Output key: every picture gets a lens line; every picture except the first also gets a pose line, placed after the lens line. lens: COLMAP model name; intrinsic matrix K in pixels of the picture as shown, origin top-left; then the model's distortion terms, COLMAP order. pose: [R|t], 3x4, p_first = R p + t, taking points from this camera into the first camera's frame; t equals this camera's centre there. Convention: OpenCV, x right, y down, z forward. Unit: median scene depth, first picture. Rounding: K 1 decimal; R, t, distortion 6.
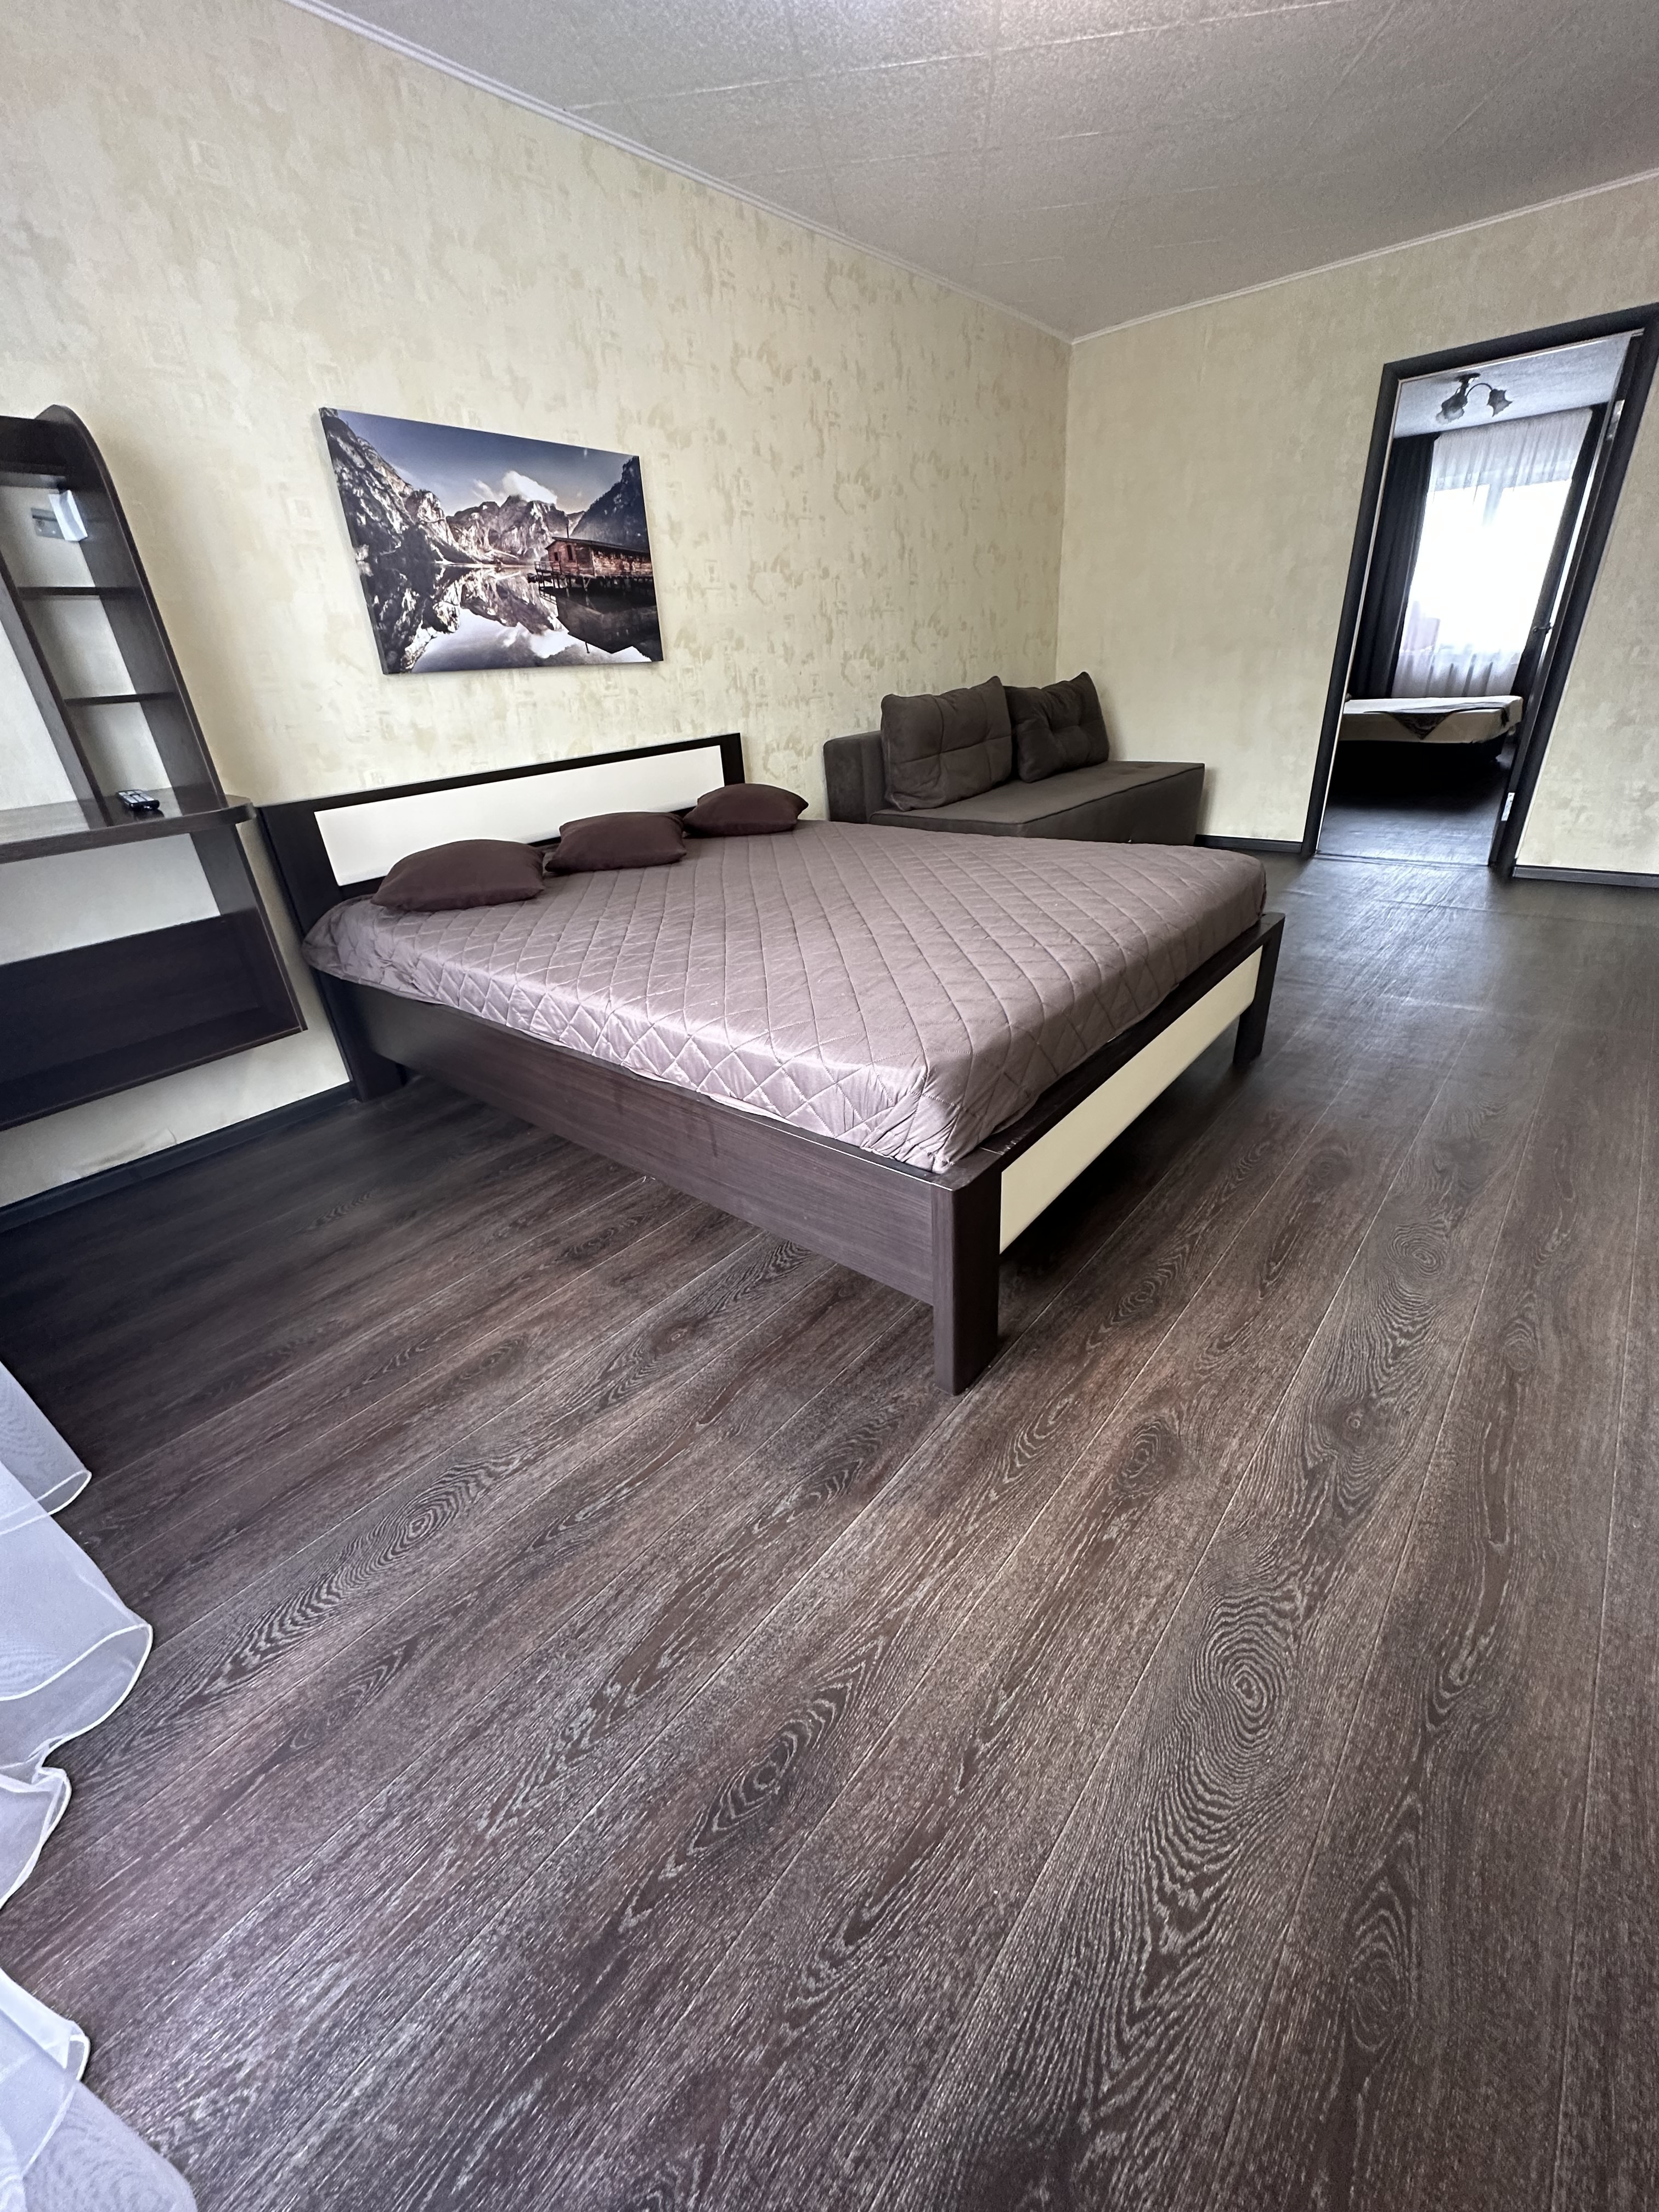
lens RADIAL K [[881.9, 0, 829.1], [0, 881.9, 1100.7], [0, 0, 1]] dist [0.000016, 0.000363]
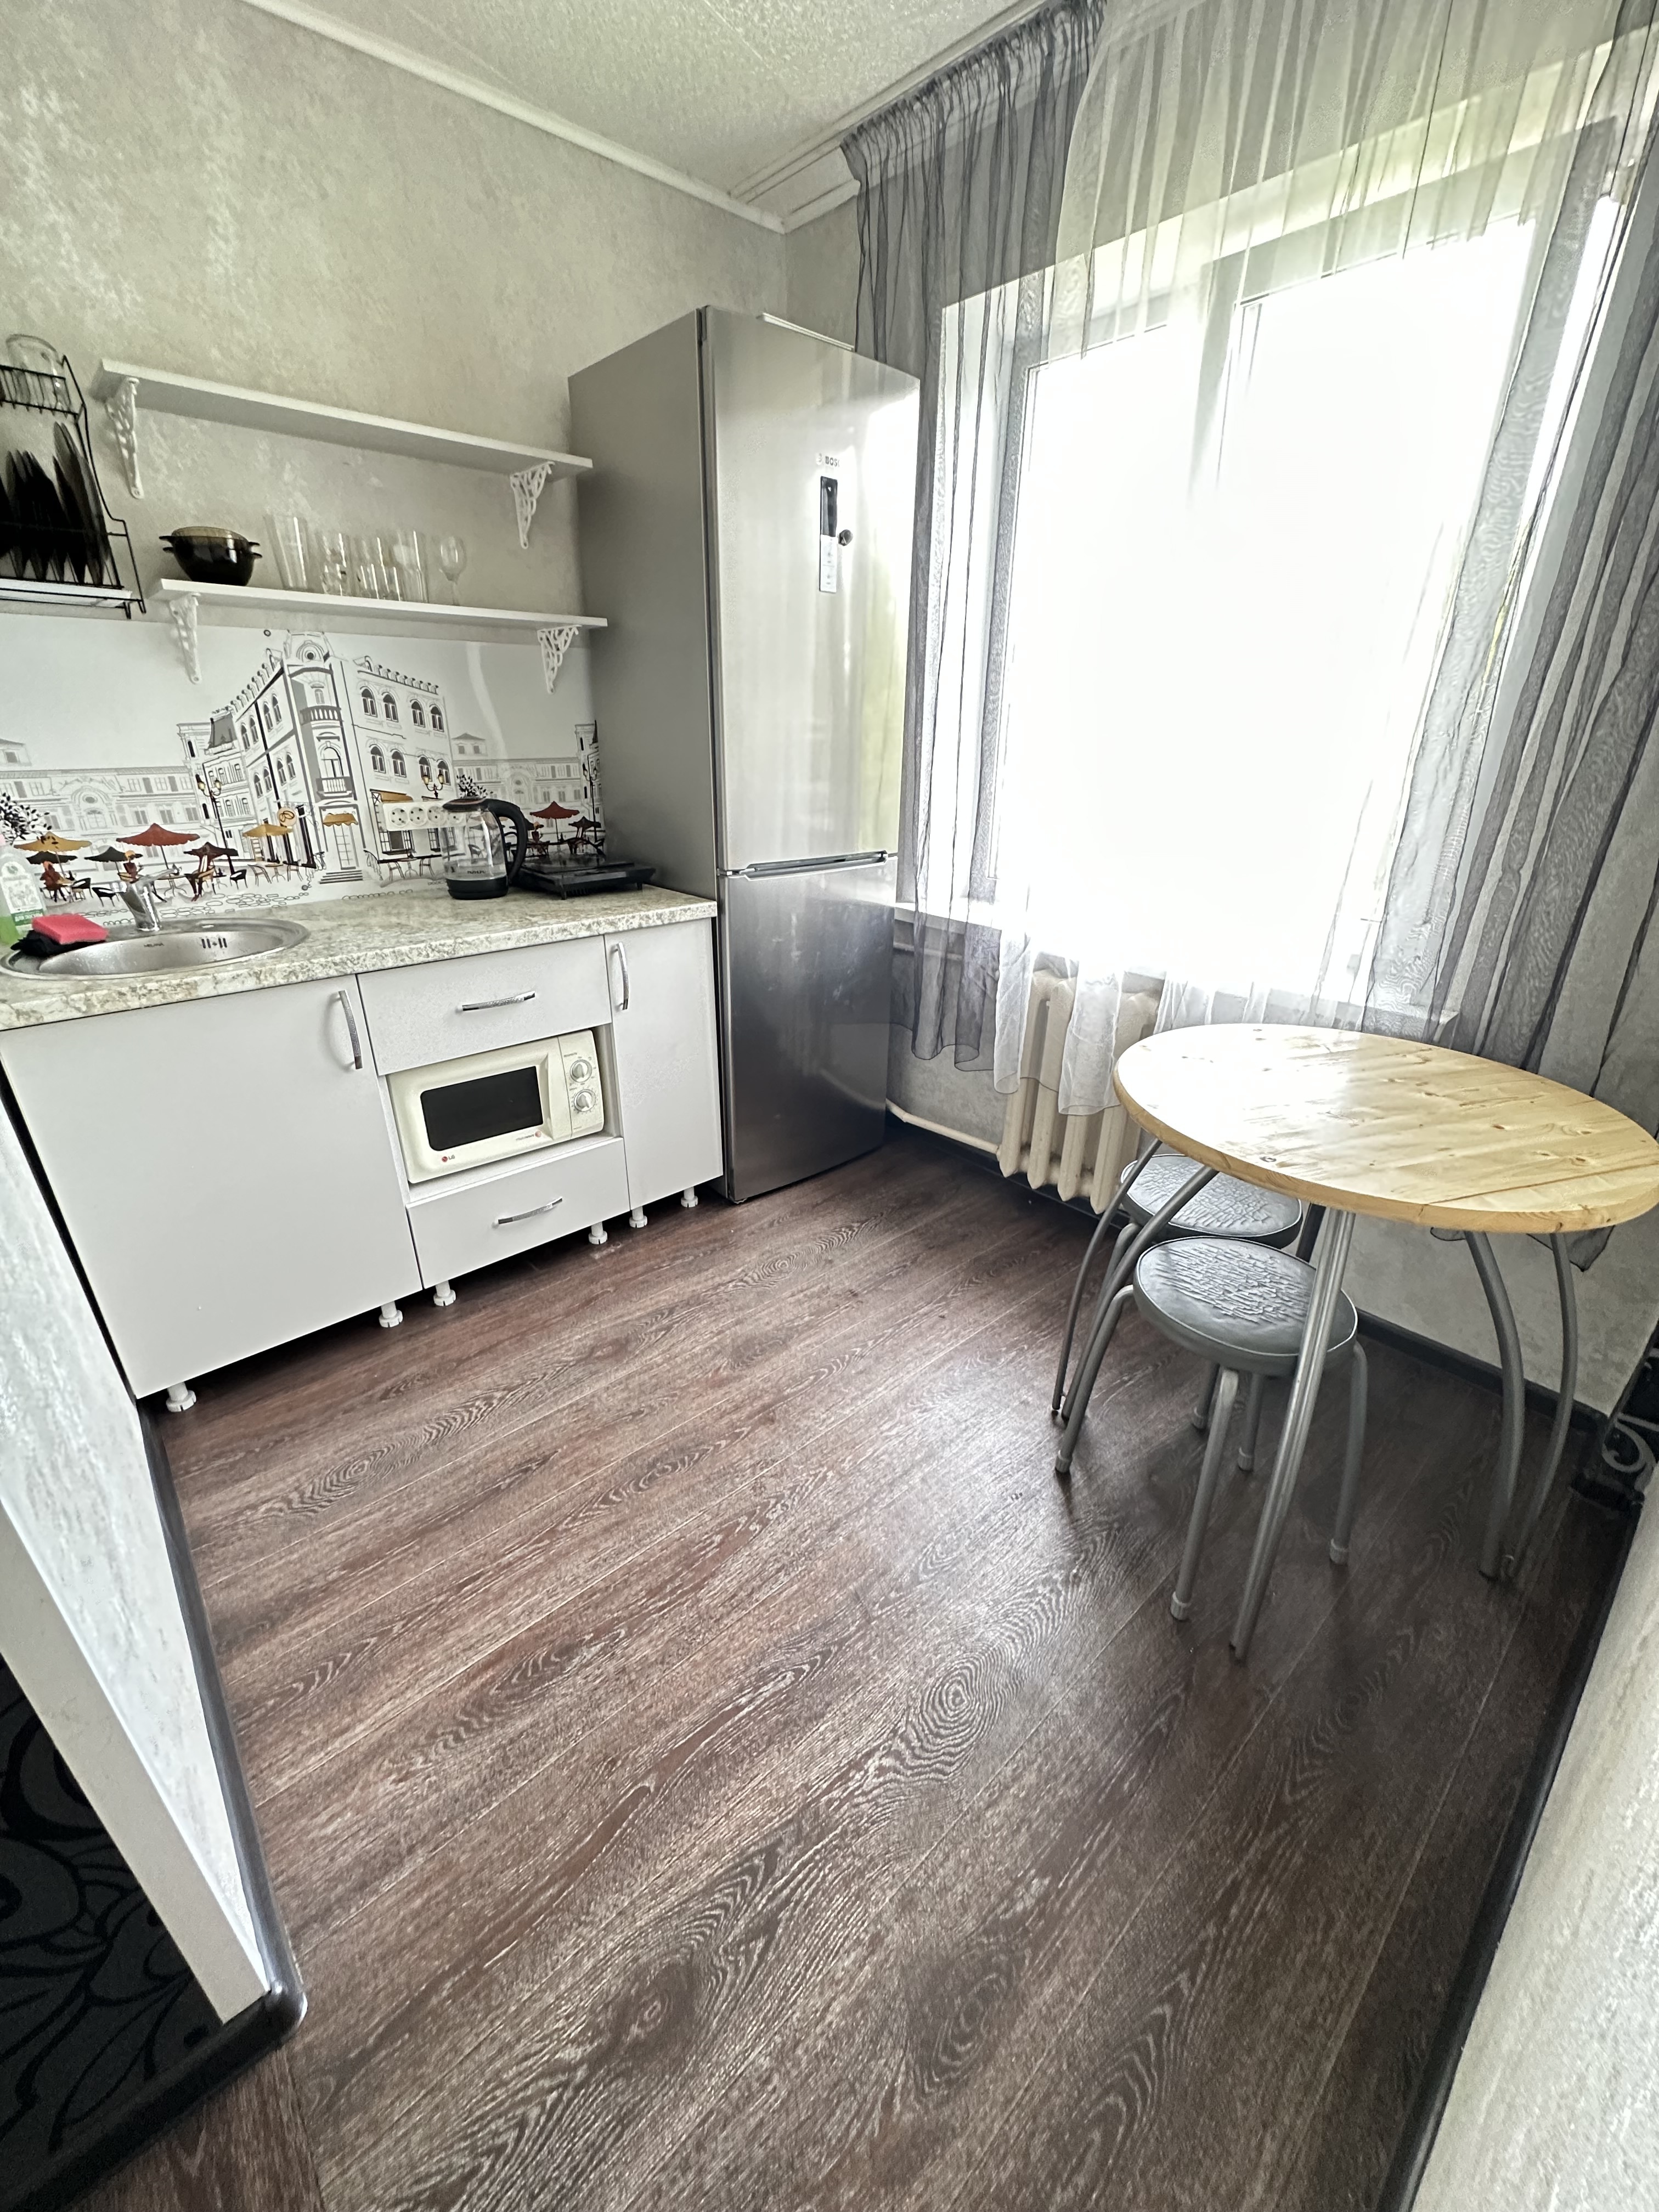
lens RADIAL K [[881.9, 0, 829.1], [0, 881.9, 1100.7], [0, 0, 1]] dist [0.000016, 0.000363]
pose [[-0.989420, 0.004849, 0.144999, -0.466601], [0.113908, 0.644936, 0.755700, -0.677093], [-0.089851, 0.764222, -0.638664, 1.119285]]
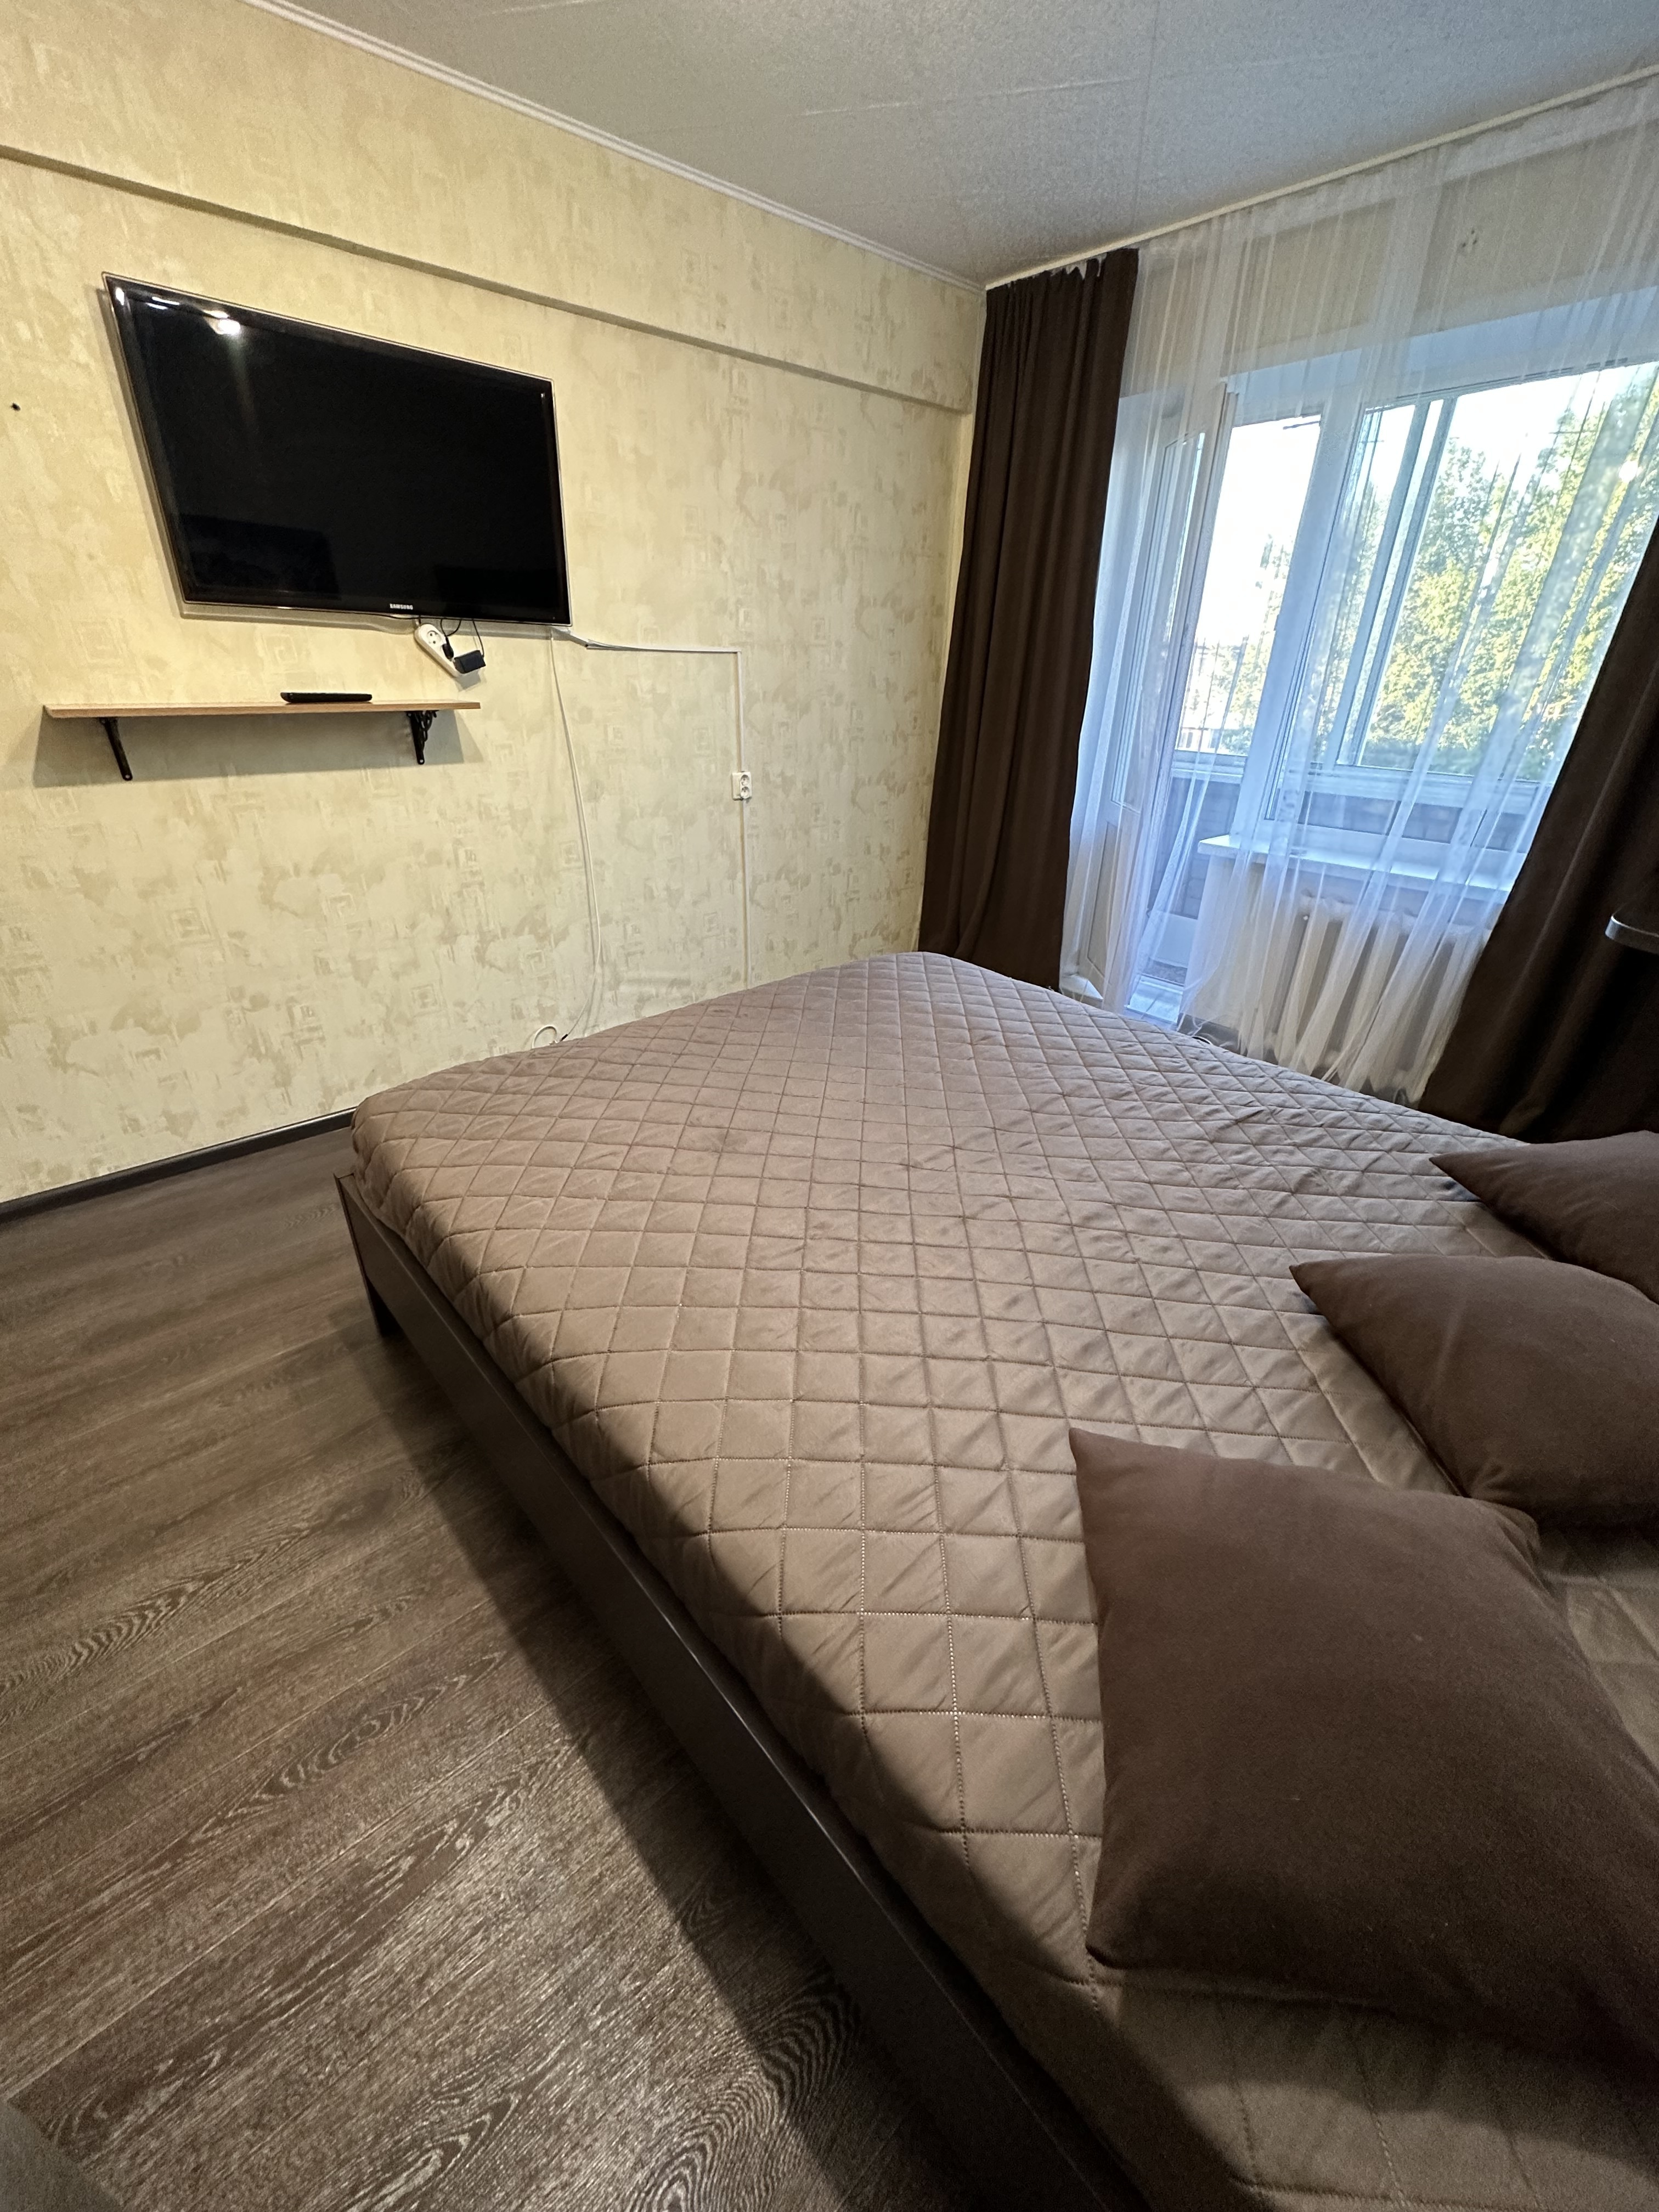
lens RADIAL K [[874.9, 0, 826.9], [0, 874.9, 1108.9], [0, 0, 1]] dist [-0.000174, 0.000014]
pose [[-0.987970, -0.018042, 0.153587, -0.653981], [0.113661, 0.588728, 0.800300, -0.484931], [-0.104860, 0.808130, -0.579595, 0.700579]]
